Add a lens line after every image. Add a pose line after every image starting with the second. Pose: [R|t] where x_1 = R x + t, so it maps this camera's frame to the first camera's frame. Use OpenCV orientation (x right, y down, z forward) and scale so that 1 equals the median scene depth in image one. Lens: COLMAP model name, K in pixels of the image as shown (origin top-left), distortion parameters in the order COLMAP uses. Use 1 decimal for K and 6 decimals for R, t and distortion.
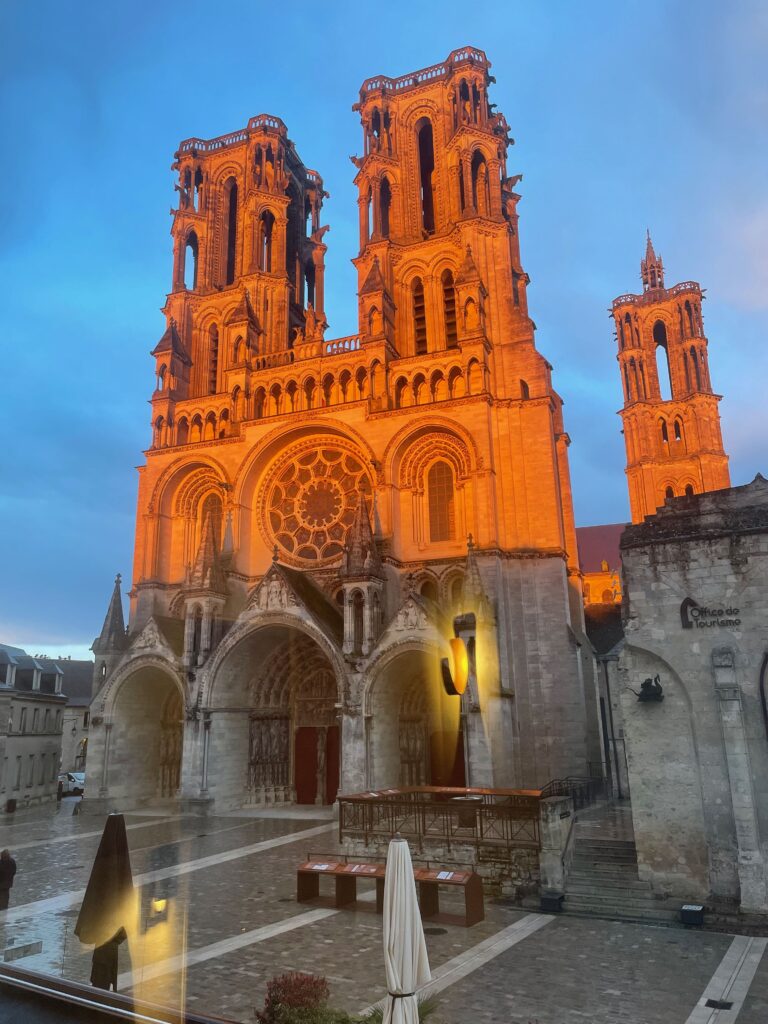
lens RADIAL K [[771.7, 0, 384.0], [0, 771.7, 512.0], [0, 0, 1]] dist [0.104858, -0.158315]
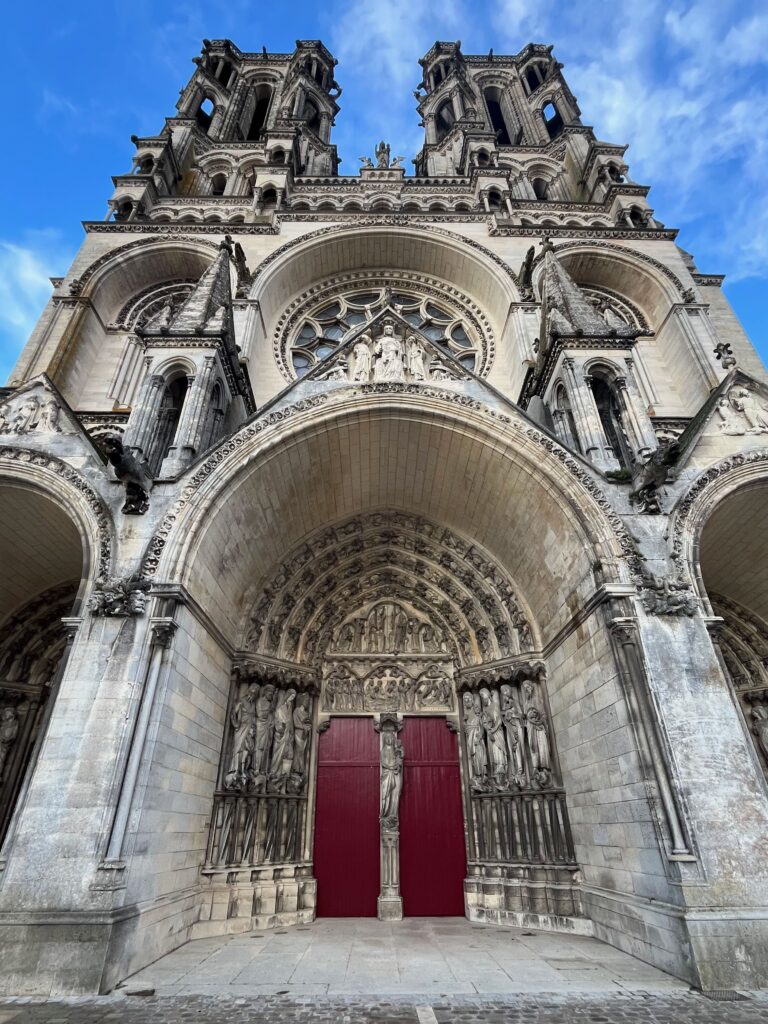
lens RADIAL K [[517.9, 0, 379.3], [0, 517.9, 513.1], [0, 0, 1]] dist [-0.003632, 0.000698]
pose [[0.923647, 0.213126, 0.318518, -0.205850], [-0.113240, 0.945772, -0.304454, 0.258415], [-0.366132, 0.245139, 0.897694, 0.708517]]
